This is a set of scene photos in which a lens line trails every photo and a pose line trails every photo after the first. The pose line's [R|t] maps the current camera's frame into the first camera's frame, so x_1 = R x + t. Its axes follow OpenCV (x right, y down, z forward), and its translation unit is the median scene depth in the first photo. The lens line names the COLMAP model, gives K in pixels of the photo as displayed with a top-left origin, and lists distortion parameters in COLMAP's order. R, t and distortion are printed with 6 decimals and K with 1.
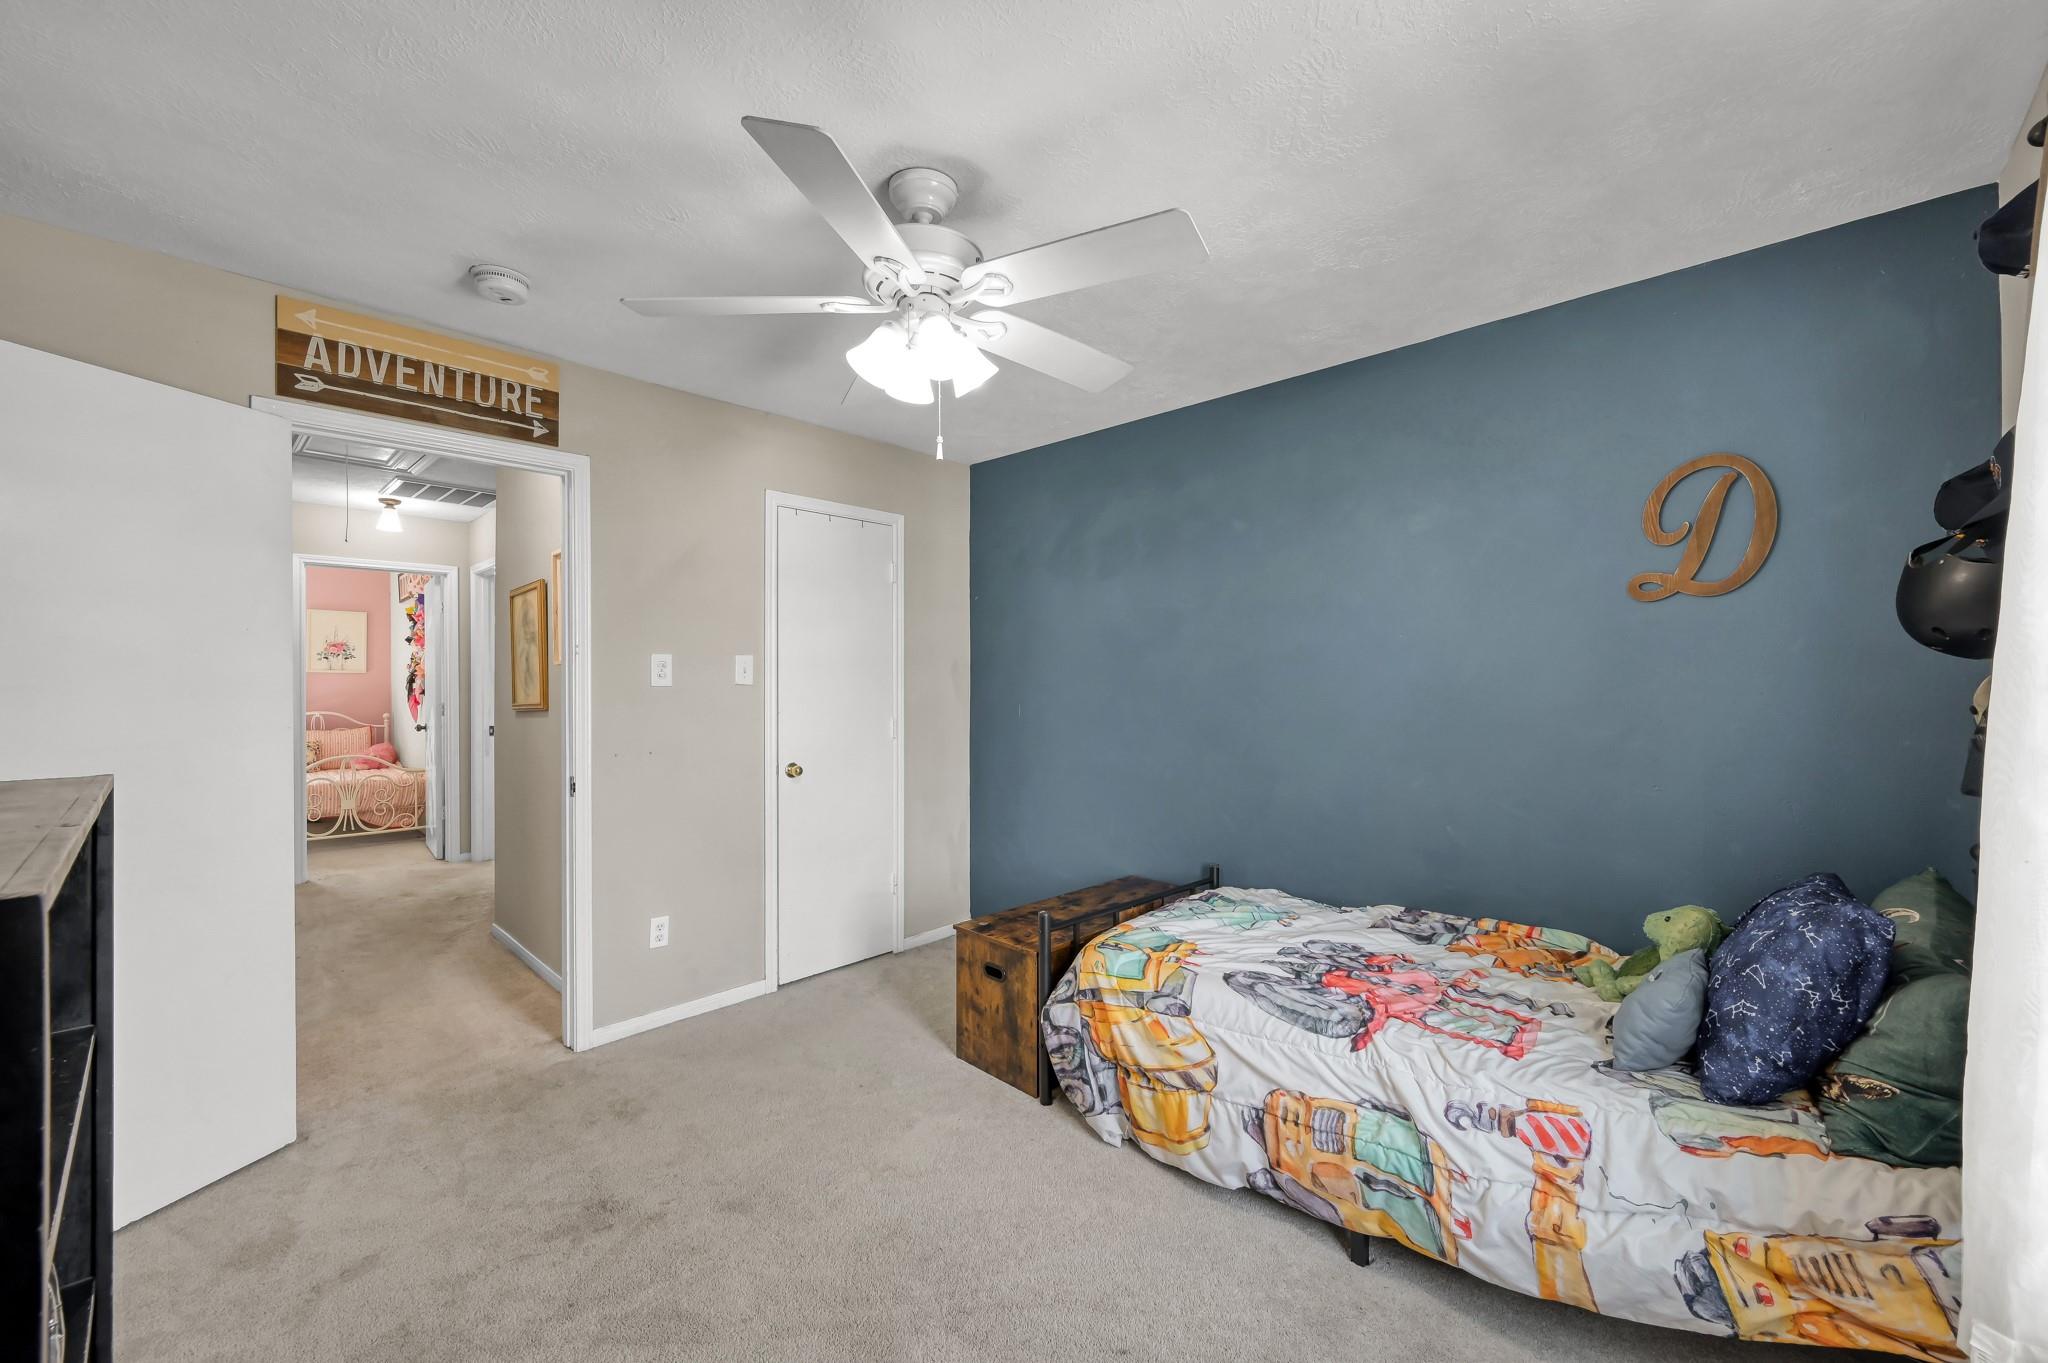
lens RADIAL K [[800.7, 0, 1032.8], [0, 800.7, 681.2], [0, 0, 1]] dist [0.001436, 0.000166]
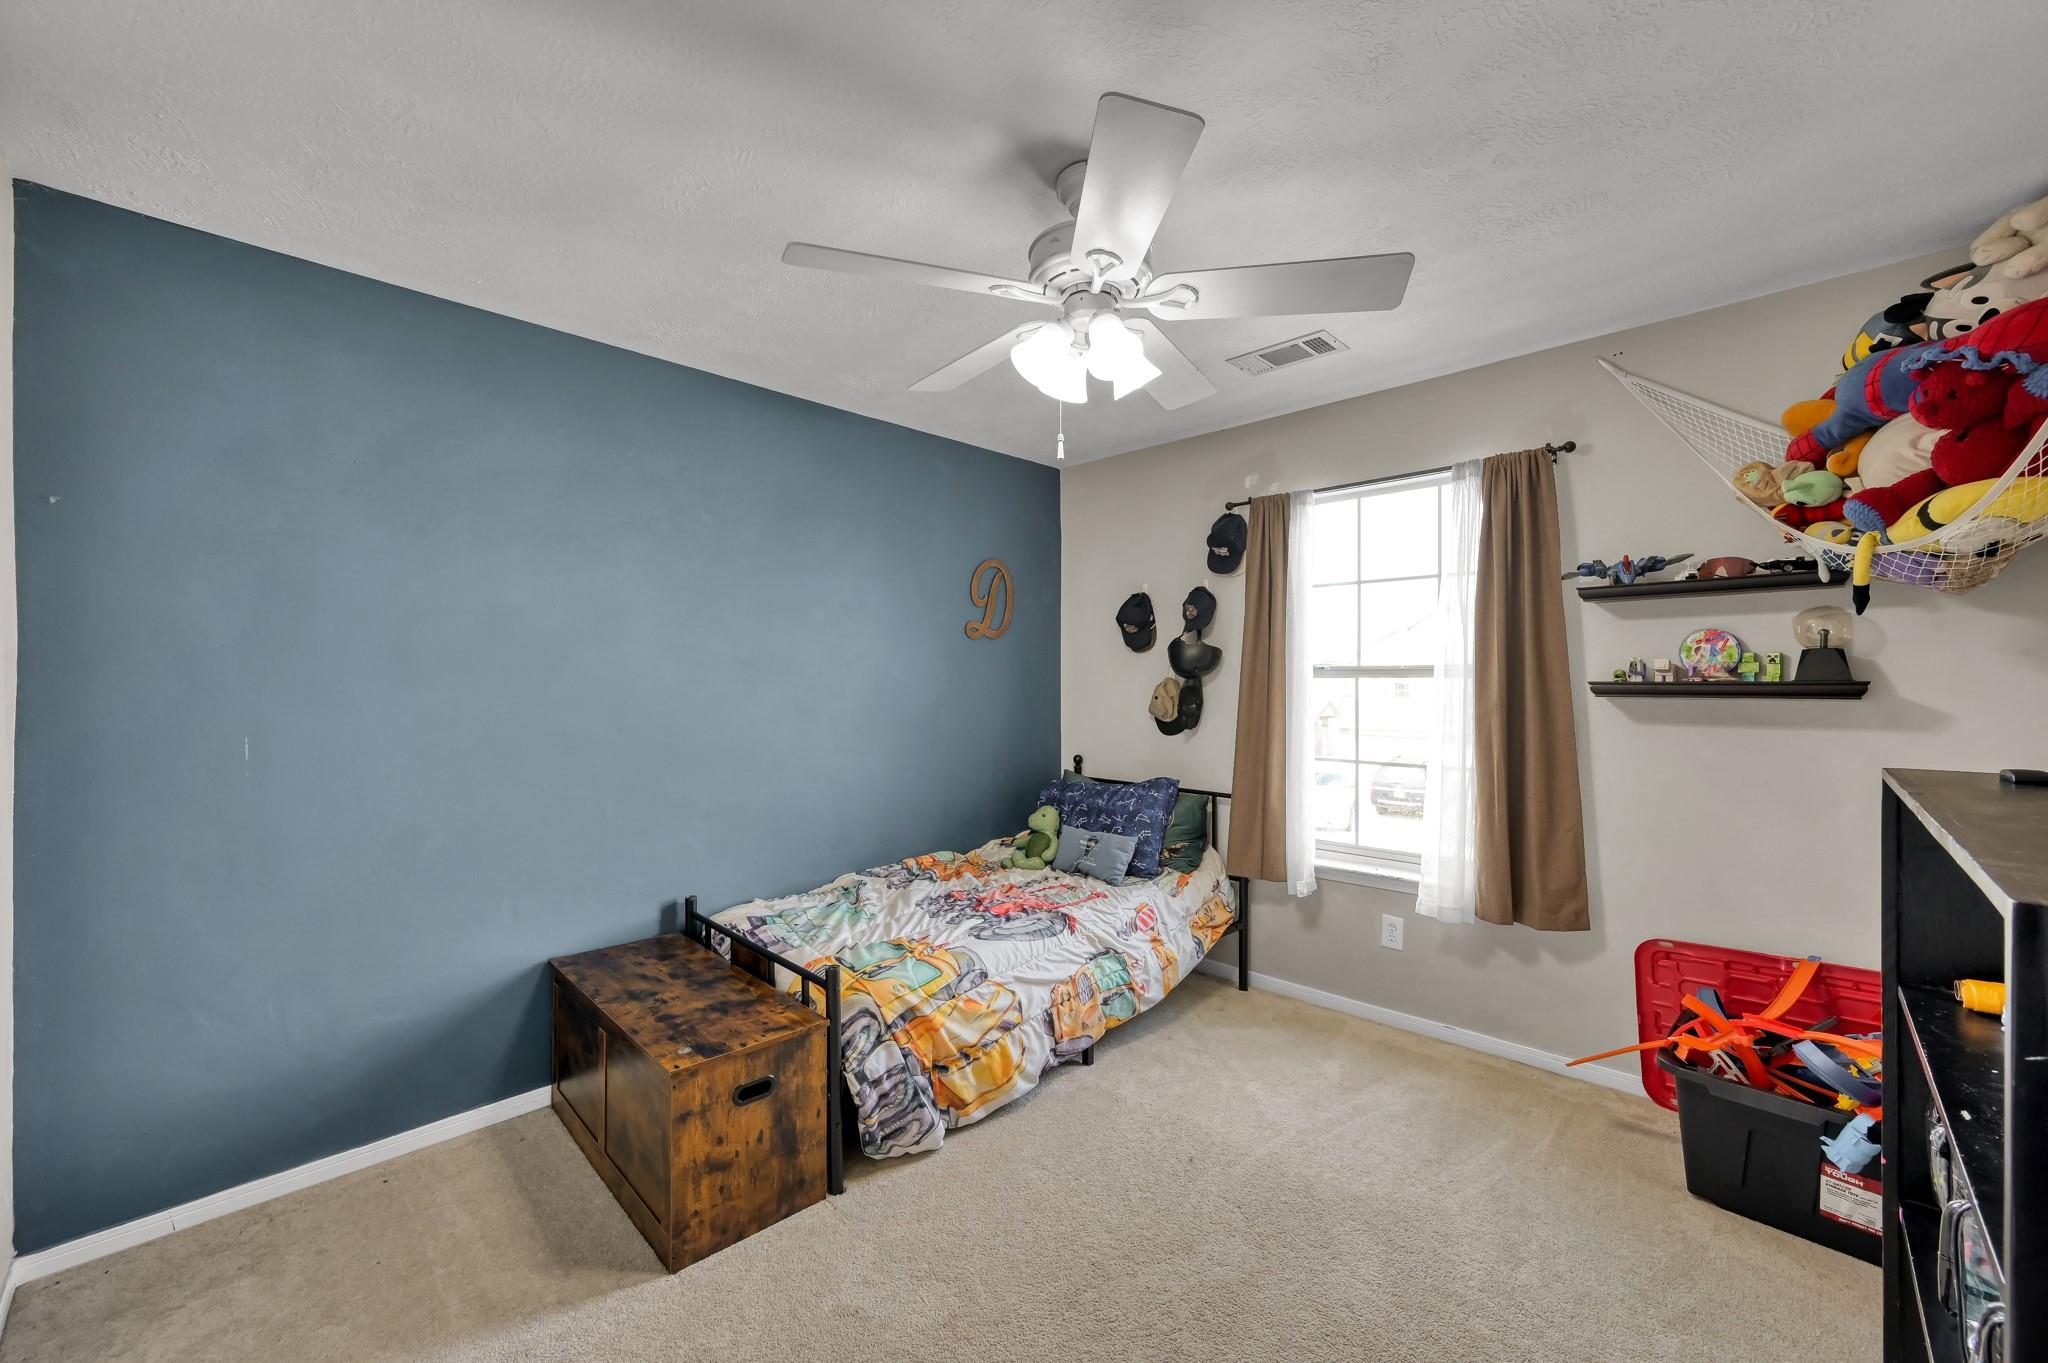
lens RADIAL K [[800.7, 0, 1023.1], [0, 800.7, 681.7], [0, 0, 1]] dist [0.001436, 0.000166]
pose [[0.025497, -0.001995, 0.999673, -0.942300], [0.000407, 0.999998, 0.001985, -0.012696], [-0.999675, 0.000356, 0.025498, 0.900113]]
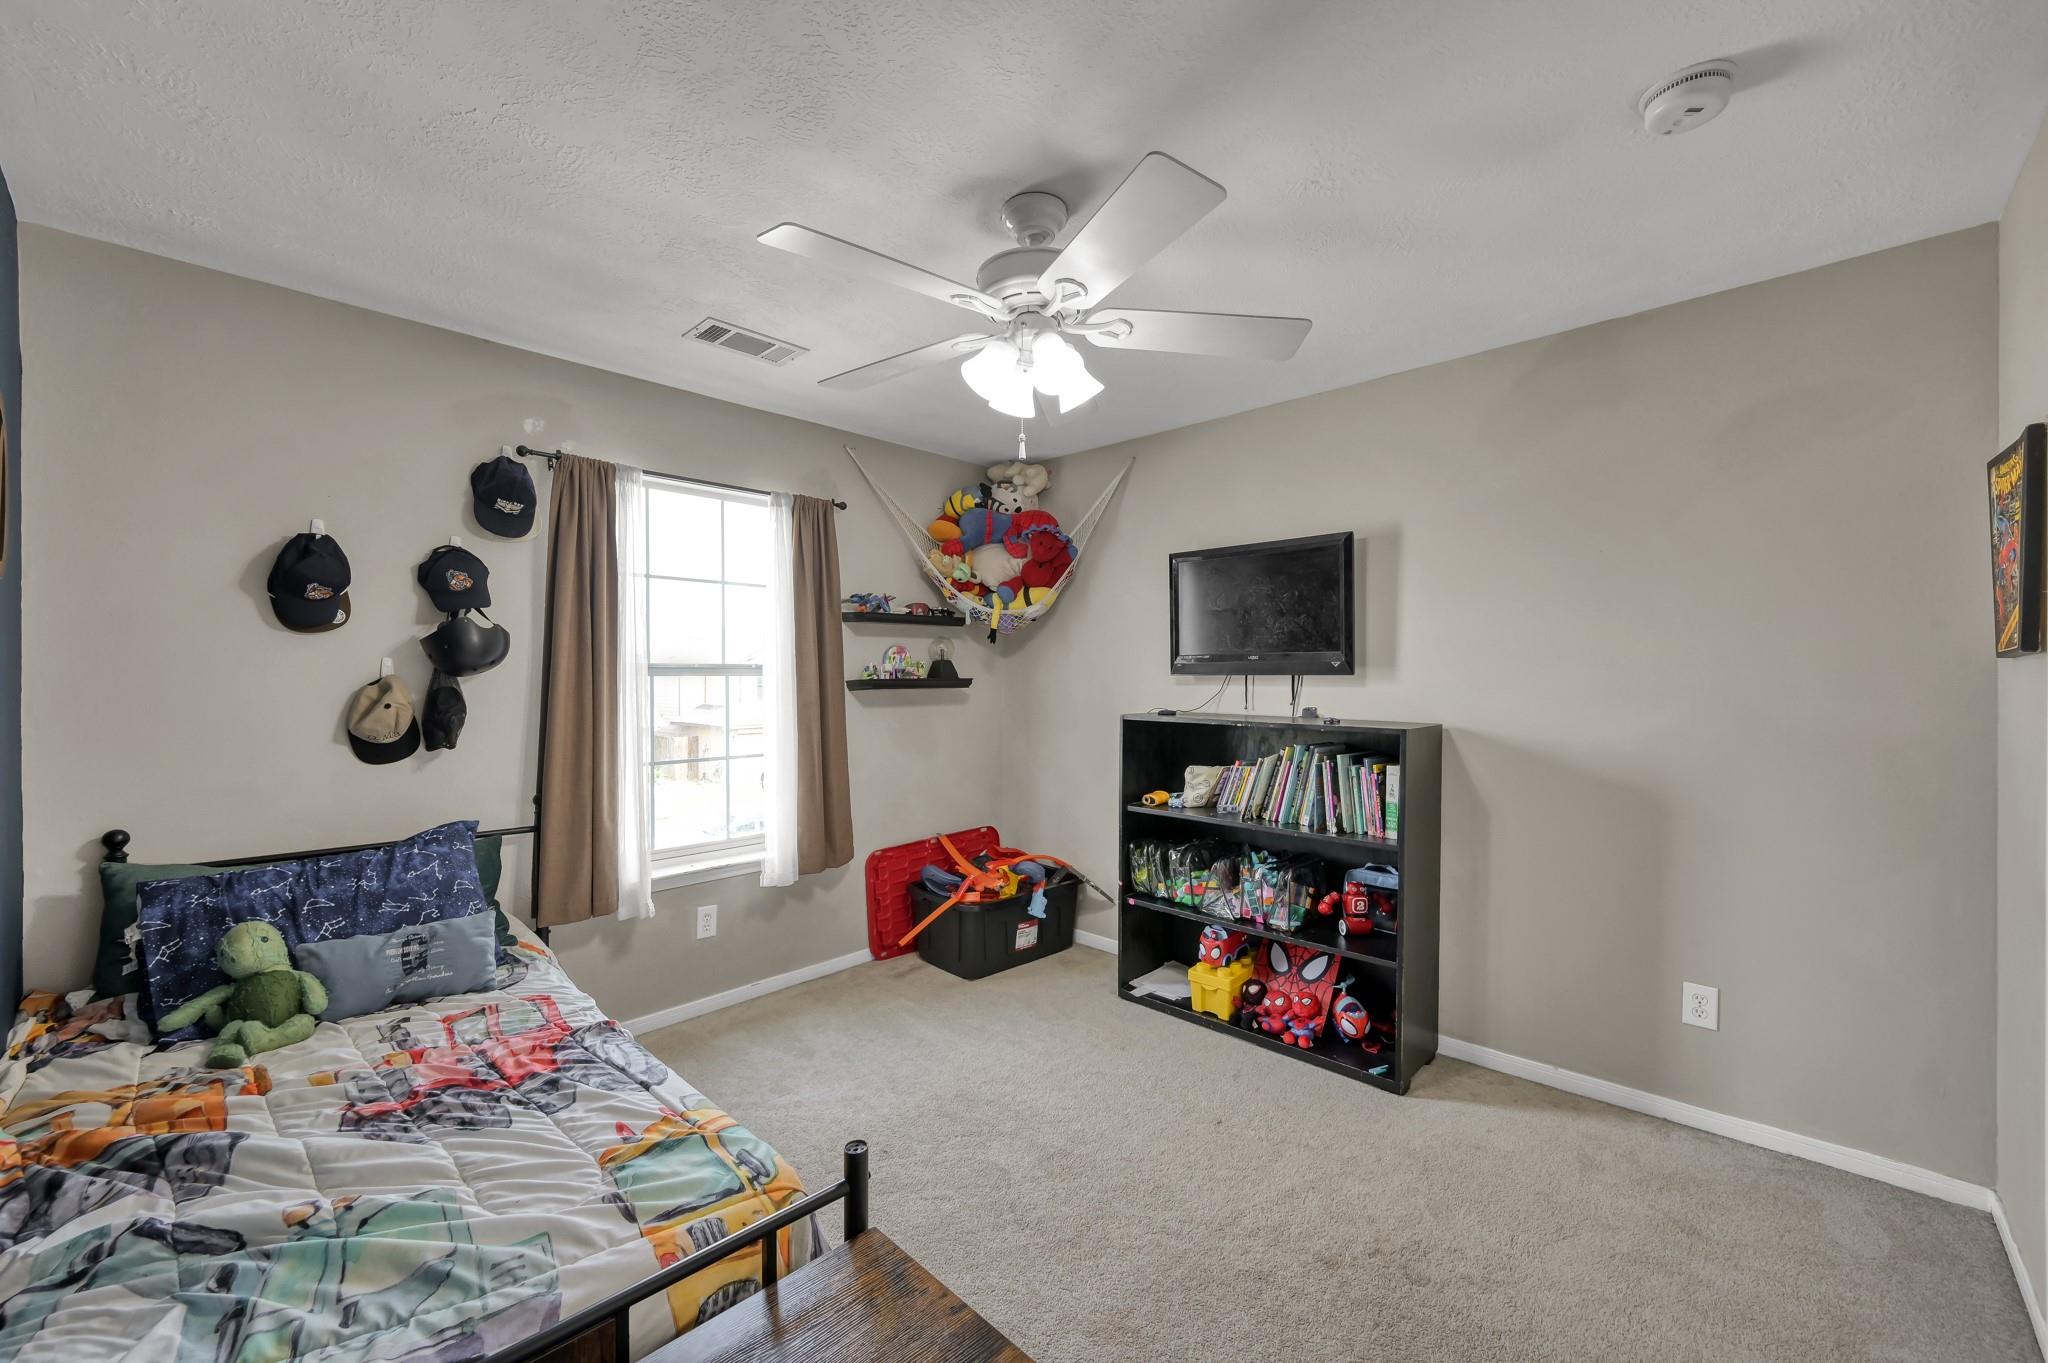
lens RADIAL K [[800.7, 0, 1022.5], [0, 800.7, 681.3], [0, 0, 1]] dist [0.001436, 0.000166]
pose [[-0.999558, 0.002617, 0.029622, -0.119149], [0.002702, 0.999992, 0.002833, -0.009427], [-0.029614, 0.002912, -0.999557, 1.741788]]
